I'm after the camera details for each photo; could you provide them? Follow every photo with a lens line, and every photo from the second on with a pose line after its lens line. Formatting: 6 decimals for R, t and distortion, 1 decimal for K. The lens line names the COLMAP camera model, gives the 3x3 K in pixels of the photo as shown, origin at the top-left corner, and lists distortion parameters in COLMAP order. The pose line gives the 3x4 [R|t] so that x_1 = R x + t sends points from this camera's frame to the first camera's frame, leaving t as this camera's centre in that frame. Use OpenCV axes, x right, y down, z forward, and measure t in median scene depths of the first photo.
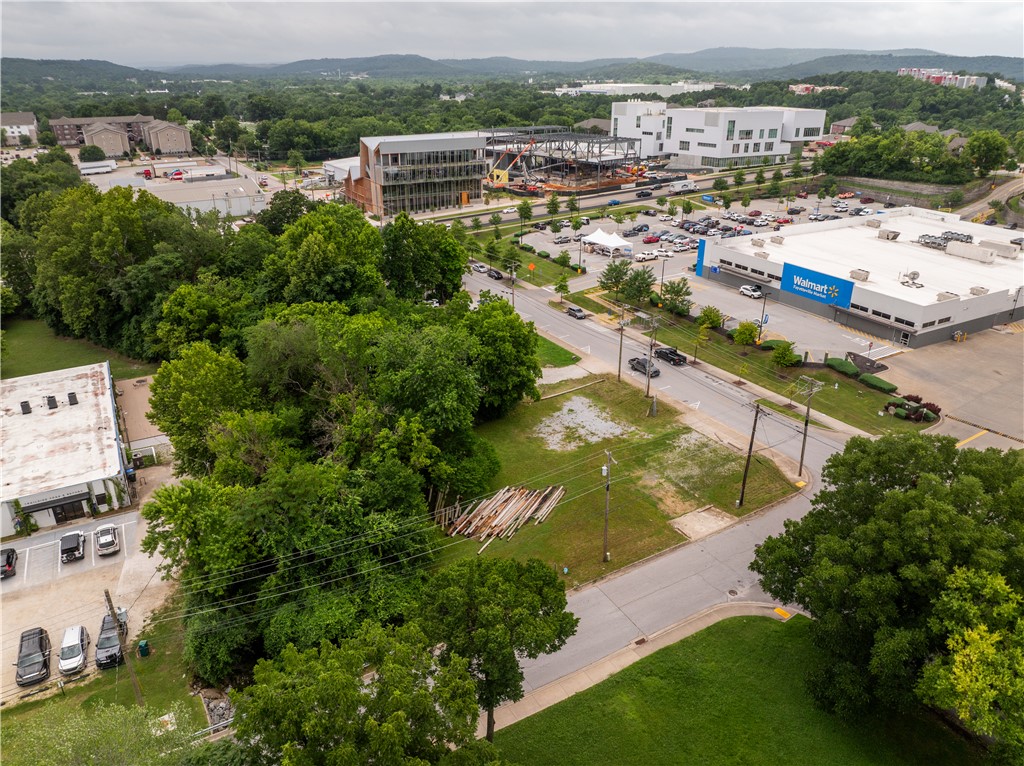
lens RADIAL K [[719.9, 0, 509.9], [0, 719.9, 391.8], [0, 0, 1]] dist [-0.045192, 0.012002]
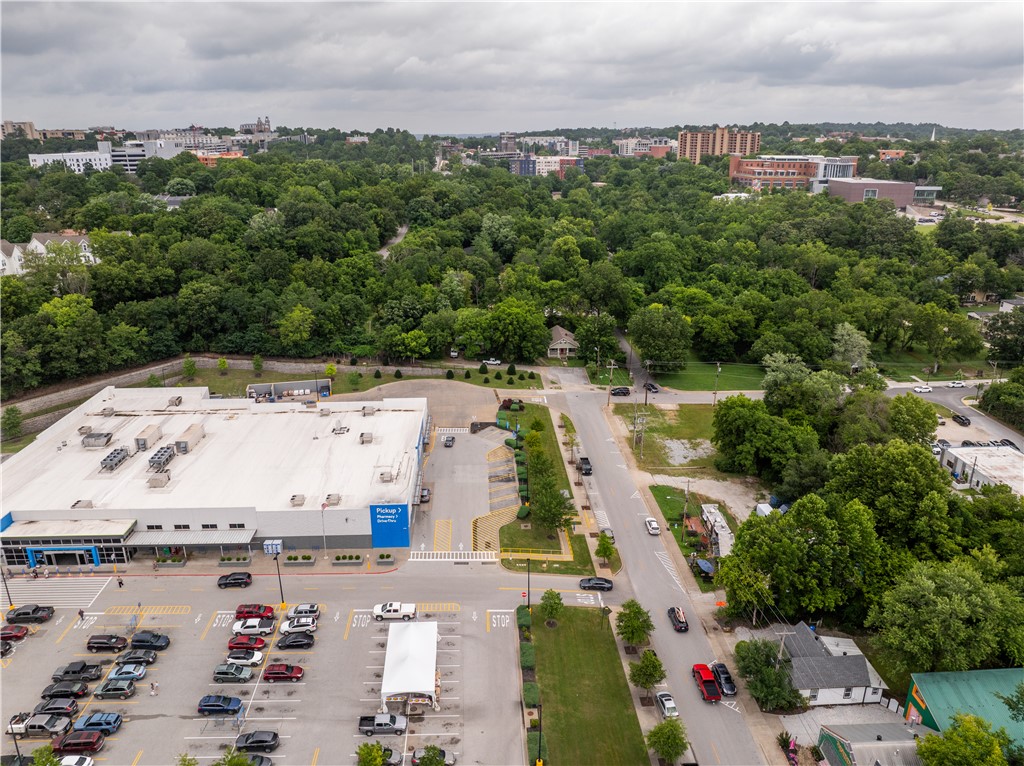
lens RADIAL K [[719.9, 0, 505.6], [0, 719.9, 394.2], [0, 0, 1]] dist [-0.045192, 0.012002]
pose [[-0.894203, -0.152851, 0.420759, -0.169861], [0.186427, 0.727373, 0.660434, -0.991176], [-0.406997, 0.669003, -0.621924, 1.705648]]
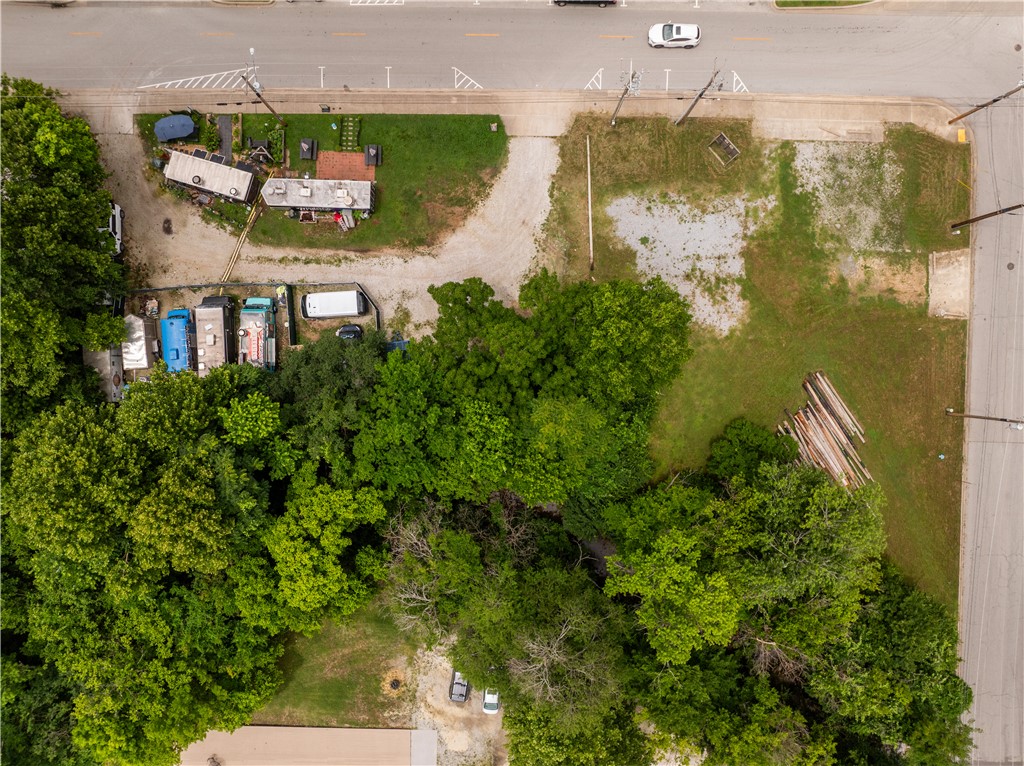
lens RADIAL K [[719.9, 0, 512.9], [0, 719.9, 383.8], [0, 0, 1]] dist [-0.045192, 0.012002]
pose [[0.504613, -0.863326, -0.005862, -0.077430], [0.349534, 0.198084, 0.915745, -0.516568], [-0.789425, -0.464146, 0.401718, 0.633234]]
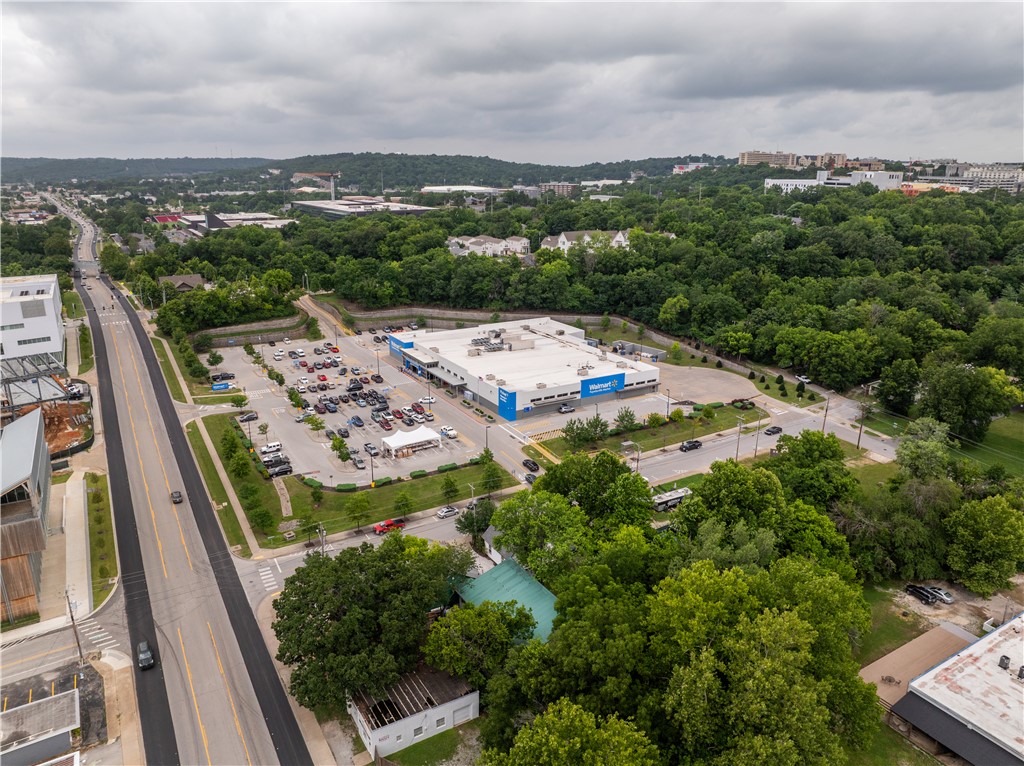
lens RADIAL K [[719.9, 0, 507.7], [0, 719.9, 384.4], [0, 0, 1]] dist [-0.045192, 0.012002]
pose [[-0.020212, -0.295414, 0.955156, -1.143732], [0.410398, 0.868703, 0.277360, -0.717705], [-0.911683, 0.397600, 0.103679, 1.093960]]
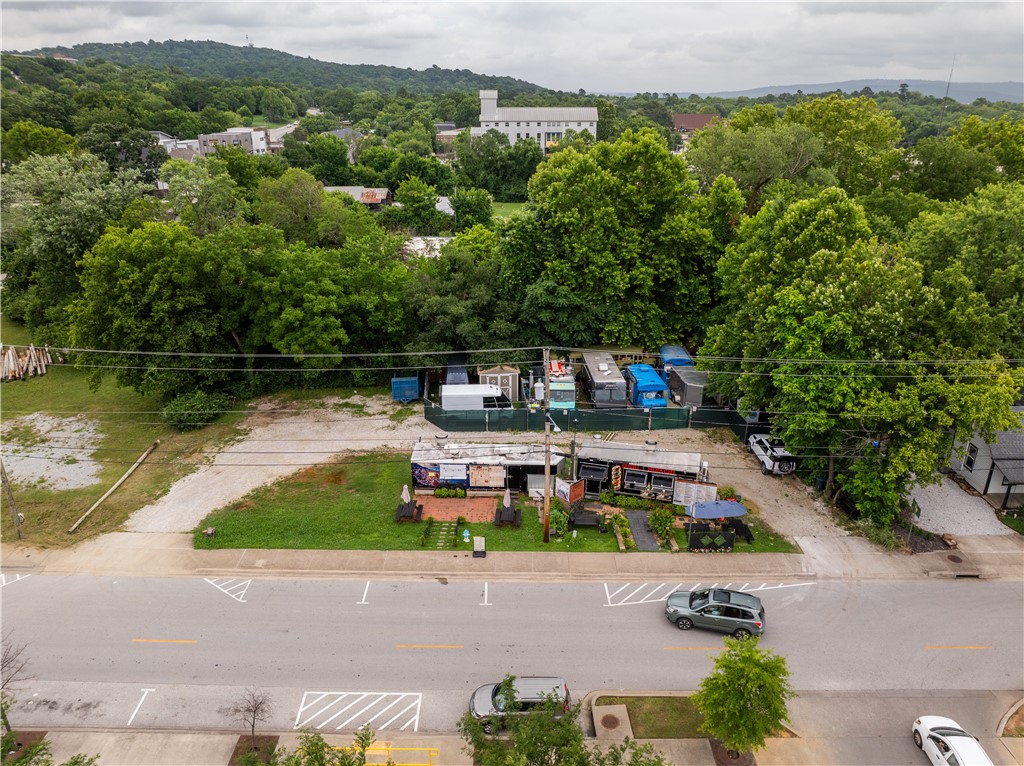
lens RADIAL K [[719.9, 0, 512.1], [0, 719.9, 388.2], [0, 0, 1]] dist [-0.045192, 0.012002]
pose [[-0.494291, 0.330076, -0.804193, 0.271113], [-0.358352, 0.765476, 0.534444, -0.341141], [0.791998, 0.552355, -0.260084, 1.134428]]
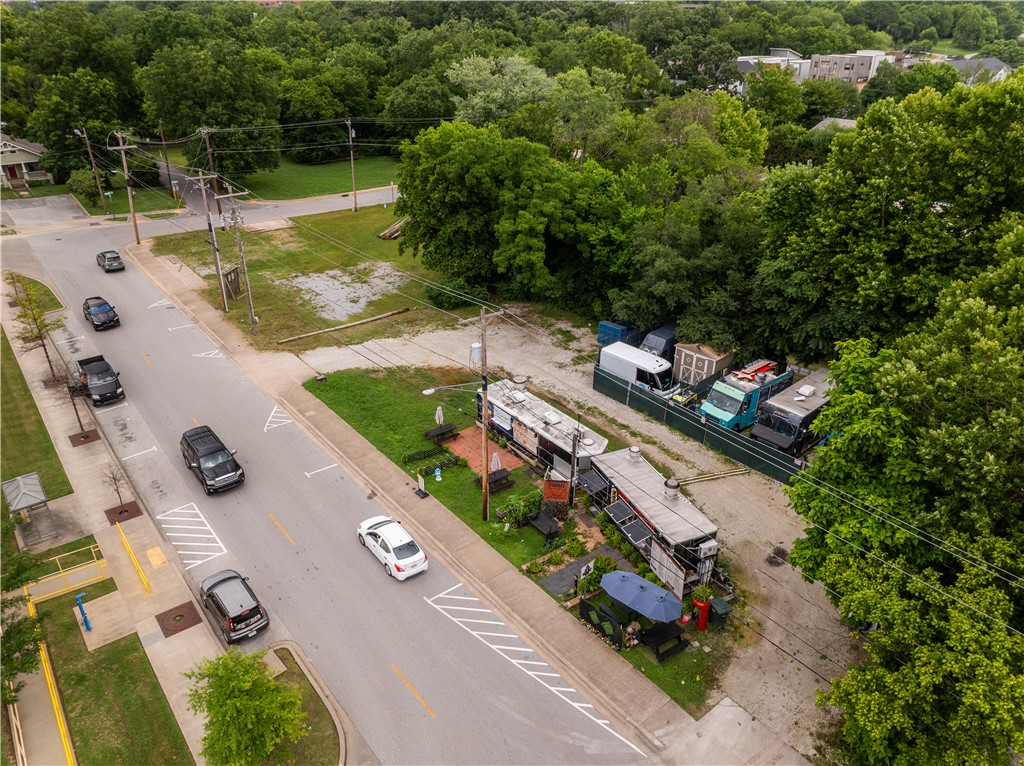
lens RADIAL K [[719.9, 0, 509.7], [0, 719.9, 391.7], [0, 0, 1]] dist [-0.045192, 0.012002]
pose [[-0.986910, 0.075481, -0.142519, 0.035774], [-0.066760, 0.613231, 0.787077, -0.386620], [0.146806, 0.786289, -0.600165, 1.245062]]
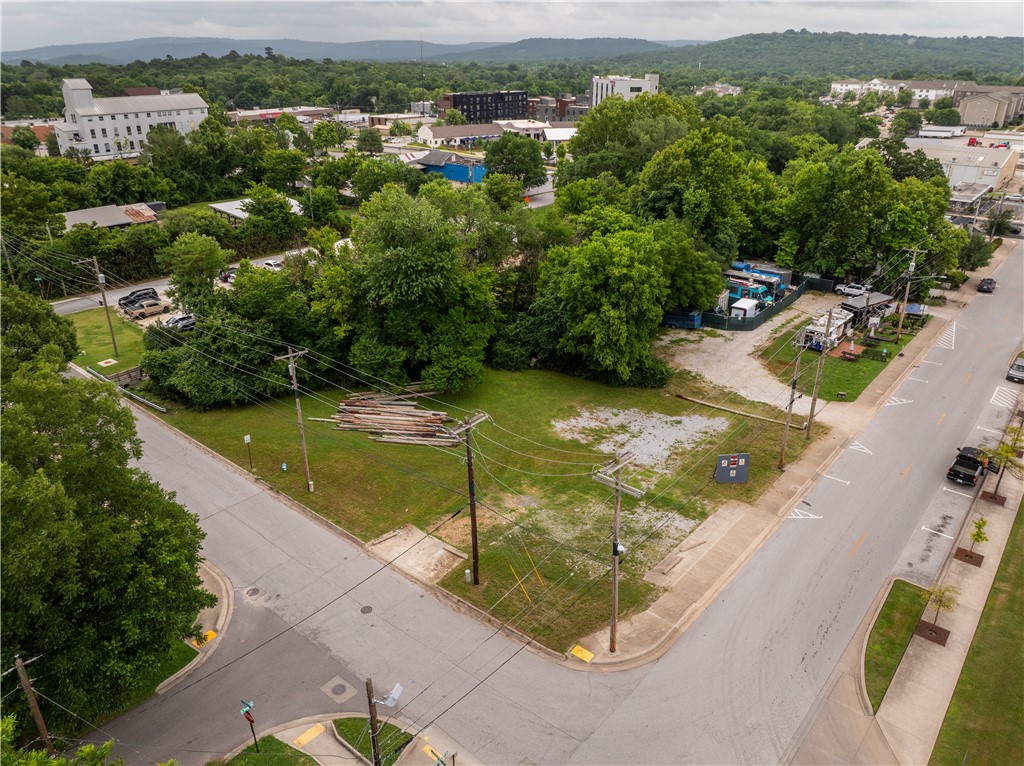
lens RADIAL K [[719.9, 0, 508.6], [0, 719.9, 386.9], [0, 0, 1]] dist [-0.045192, 0.012002]
pose [[0.337528, 0.399461, -0.852353, 0.495489], [-0.390270, 0.883386, 0.259459, -0.097239], [0.856600, 0.245074, 0.454065, 0.456682]]
